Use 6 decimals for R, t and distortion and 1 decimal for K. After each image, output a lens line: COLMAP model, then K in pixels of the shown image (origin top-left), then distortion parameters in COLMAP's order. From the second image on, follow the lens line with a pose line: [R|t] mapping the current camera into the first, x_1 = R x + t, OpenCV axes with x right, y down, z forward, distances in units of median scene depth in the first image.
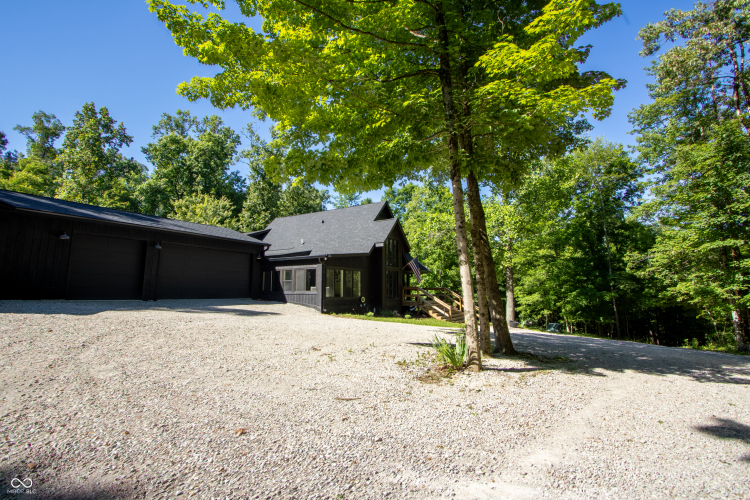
lens RADIAL K [[340.1, 0, 375.0], [0, 340.1, 250.0], [0, 0, 1]] dist [0.001161, 0.001353]
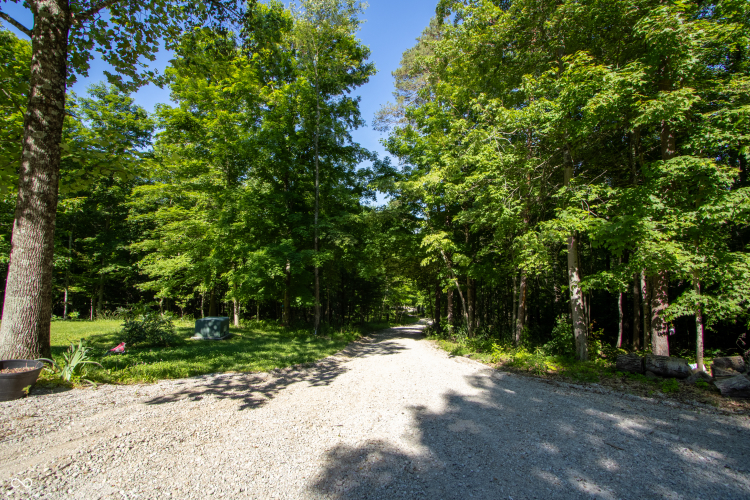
lens RADIAL K [[340.1, 0, 375.0], [0, 340.1, 250.0], [0, 0, 1]] dist [0.001161, 0.001353]
pose [[0.622426, 0.018098, 0.782469, 0.261219], [-0.103404, 0.992871, 0.059289, 0.064403], [-0.775818, -0.117813, 0.619860, 0.481172]]
